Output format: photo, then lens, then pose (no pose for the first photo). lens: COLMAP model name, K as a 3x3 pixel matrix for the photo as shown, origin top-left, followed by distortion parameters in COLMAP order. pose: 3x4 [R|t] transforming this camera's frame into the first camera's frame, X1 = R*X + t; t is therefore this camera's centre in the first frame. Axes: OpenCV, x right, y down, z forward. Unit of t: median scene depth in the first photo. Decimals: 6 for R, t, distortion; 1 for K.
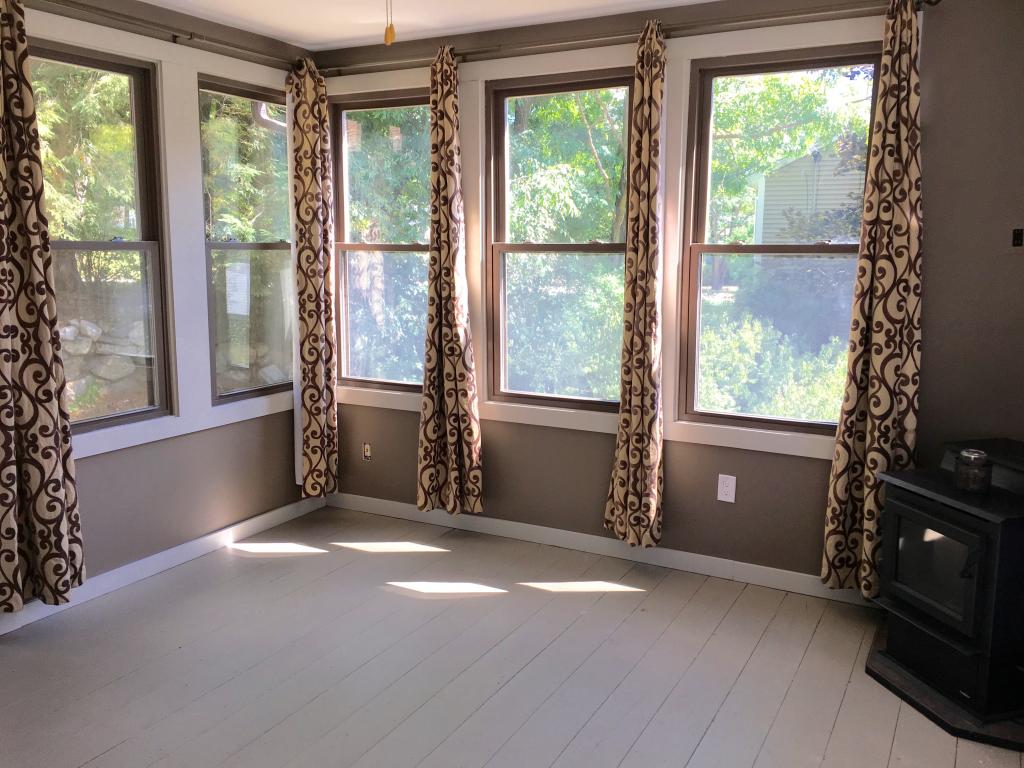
lens RADIAL K [[870.5, 0, 513.6], [0, 870.5, 374.5], [0, 0, 1]] dist [0.054307, -0.066987]
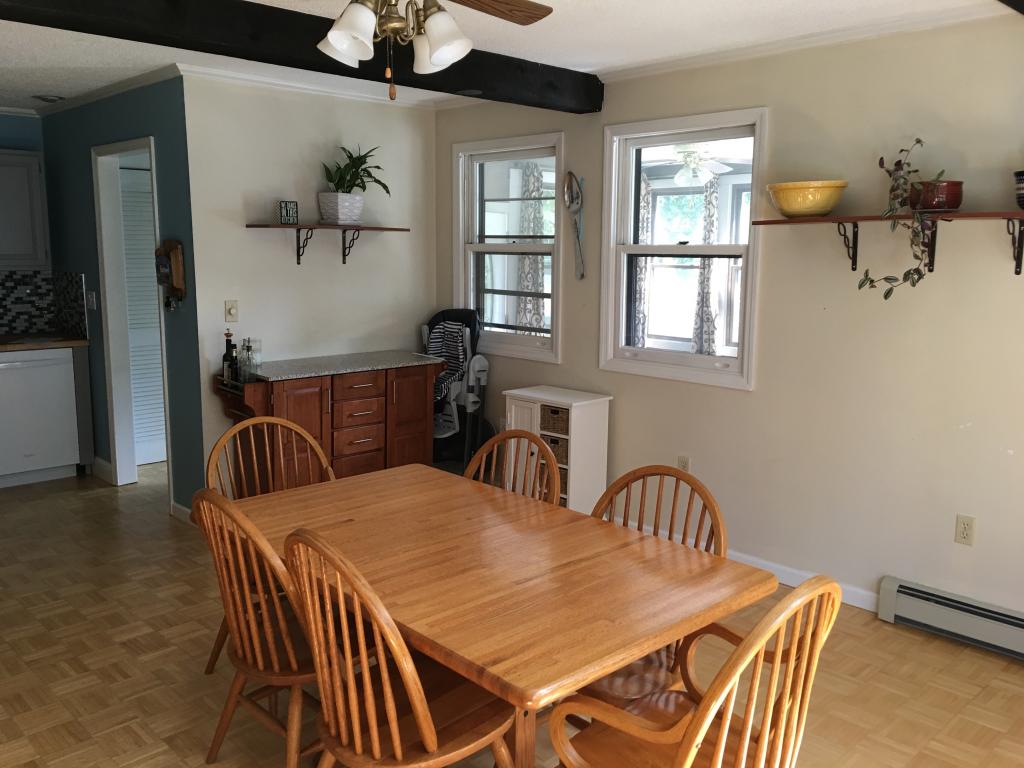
lens RADIAL K [[870.5, 0, 509.9], [0, 870.5, 379.7], [0, 0, 1]] dist [0.054307, -0.066987]
pose [[0.953283, 0.050743, -0.297787, 0.101009], [-0.050292, 0.998692, 0.009179, 0.117116], [0.297864, 0.006226, 0.954588, -1.061232]]
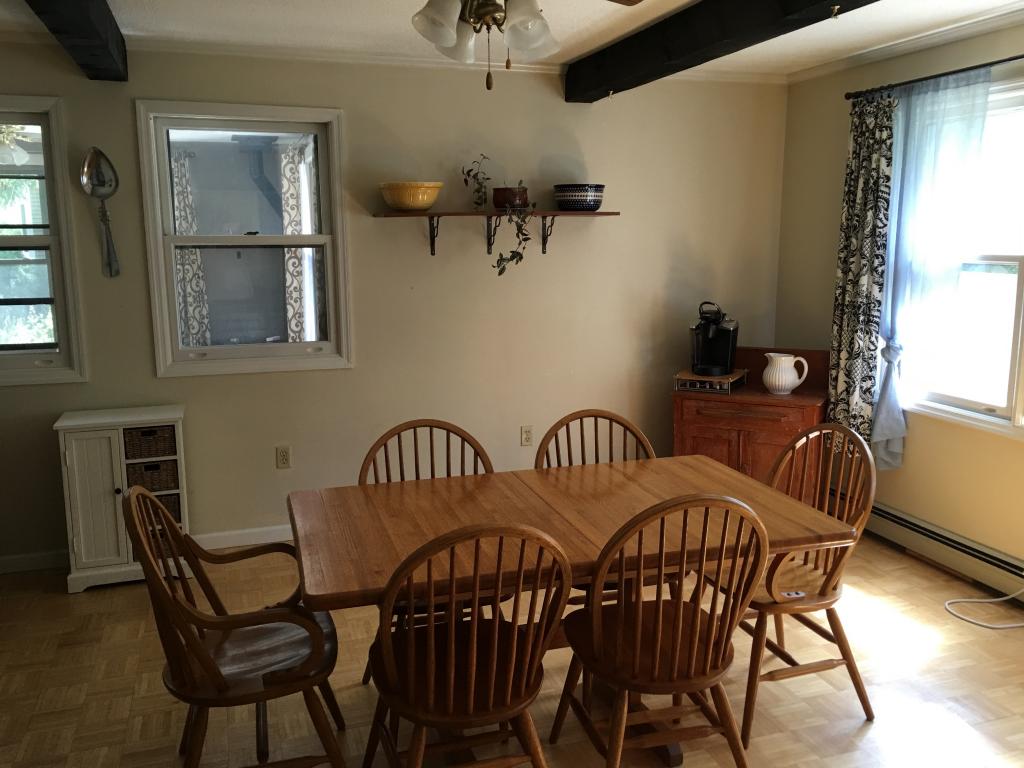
lens RADIAL K [[870.5, 0, 511.6], [0, 870.5, 377.3], [0, 0, 1]] dist [0.054307, -0.066987]
pose [[0.681702, -0.126273, 0.720651, -0.543952], [0.118924, 0.991018, 0.061150, 0.095186], [-0.721900, 0.044017, 0.690596, -0.934577]]
